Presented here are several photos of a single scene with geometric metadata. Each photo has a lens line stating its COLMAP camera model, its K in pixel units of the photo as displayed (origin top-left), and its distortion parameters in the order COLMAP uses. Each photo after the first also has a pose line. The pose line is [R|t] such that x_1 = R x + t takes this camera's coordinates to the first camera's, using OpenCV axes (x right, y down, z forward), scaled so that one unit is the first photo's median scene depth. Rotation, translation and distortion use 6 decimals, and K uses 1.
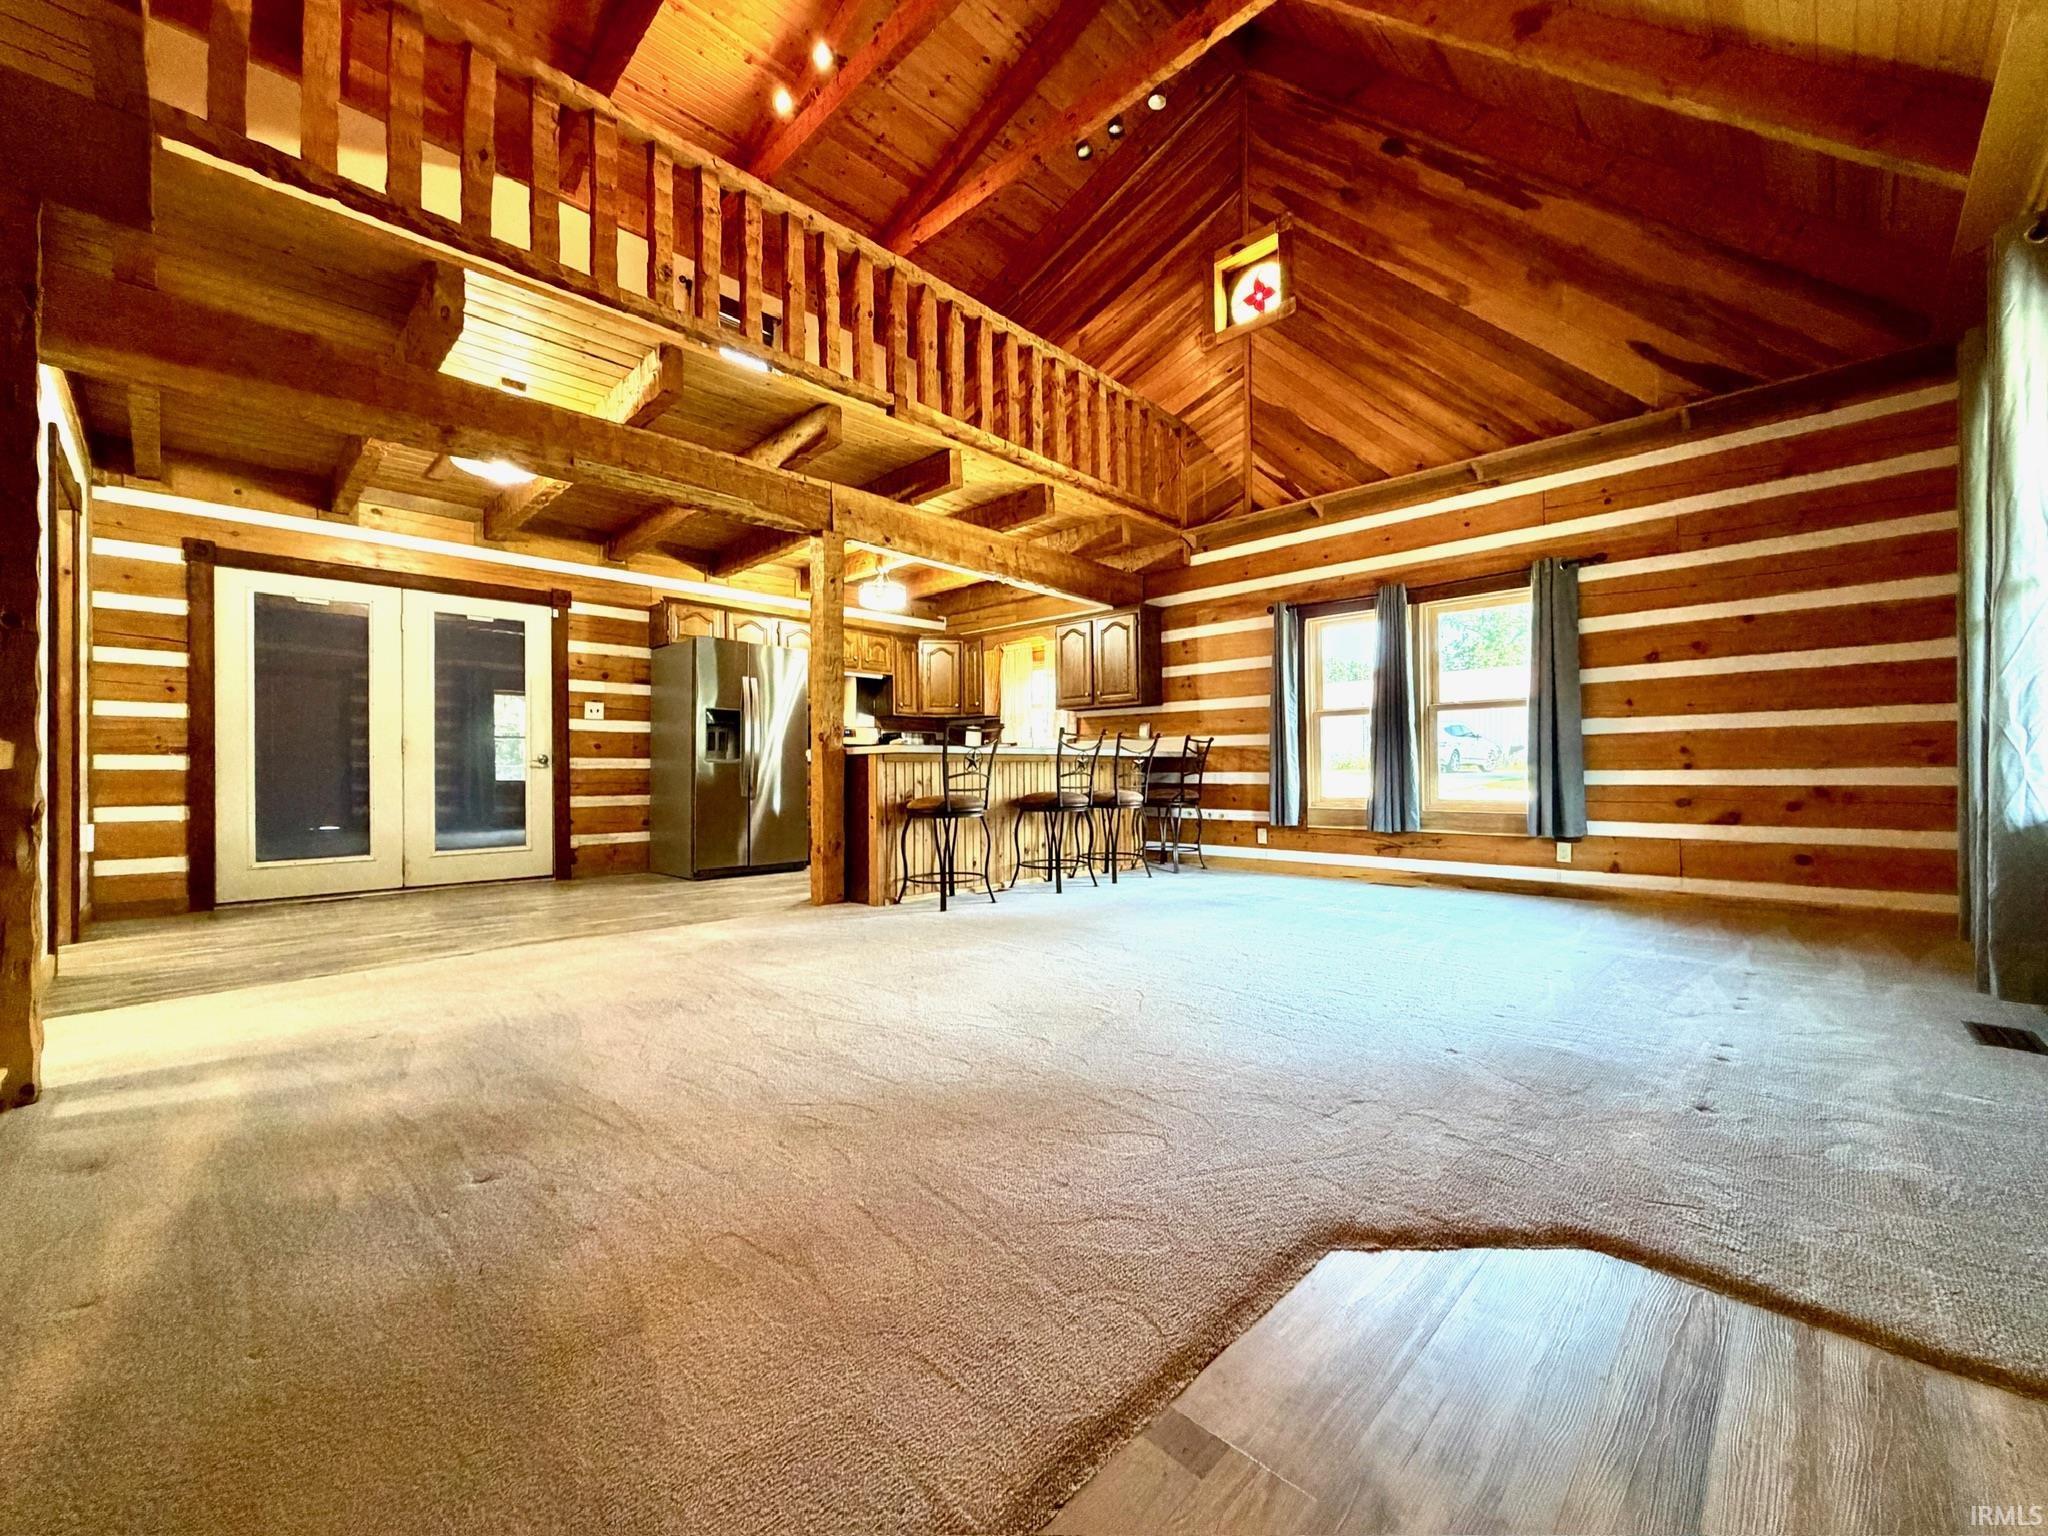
lens RADIAL K [[816.4, 0, 1017.7], [0, 816.4, 763.6], [0, 0, 1]] dist [0.001566, -0.000443]
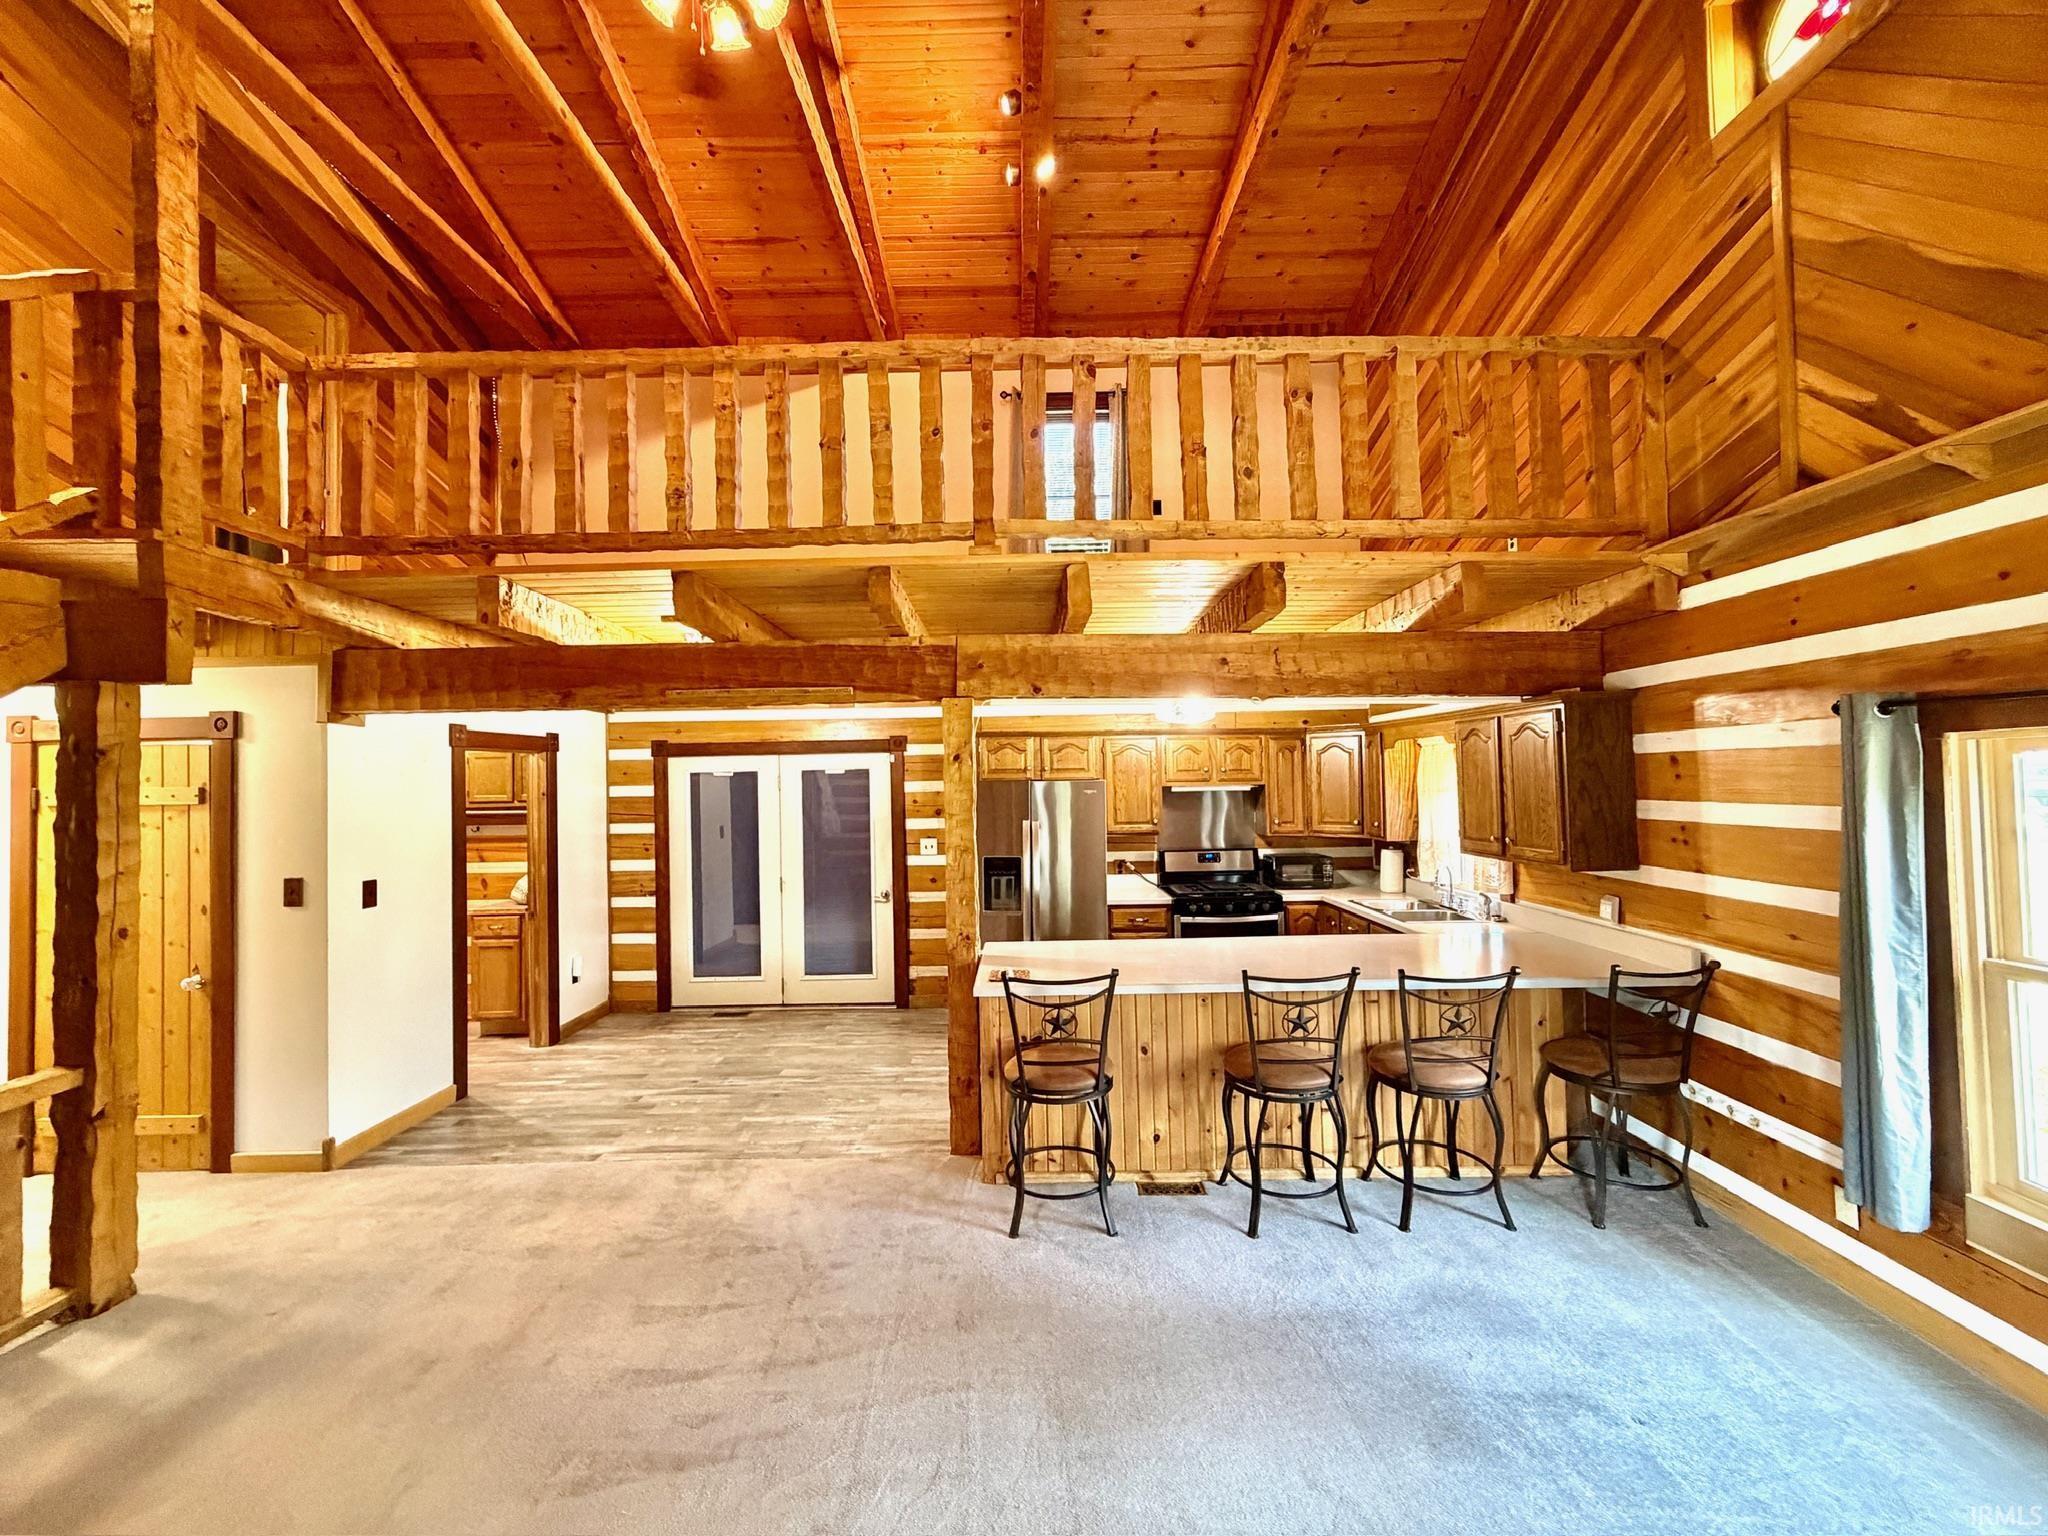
lens RADIAL K [[816.4, 0, 1017.5], [0, 816.4, 763.7], [0, 0, 1]] dist [0.001566, -0.000443]
pose [[0.696250, -0.020897, -0.717495, 0.305145], [0.021173, 0.999739, -0.008572, -0.158182], [0.717487, -0.009223, 0.696511, 0.358389]]
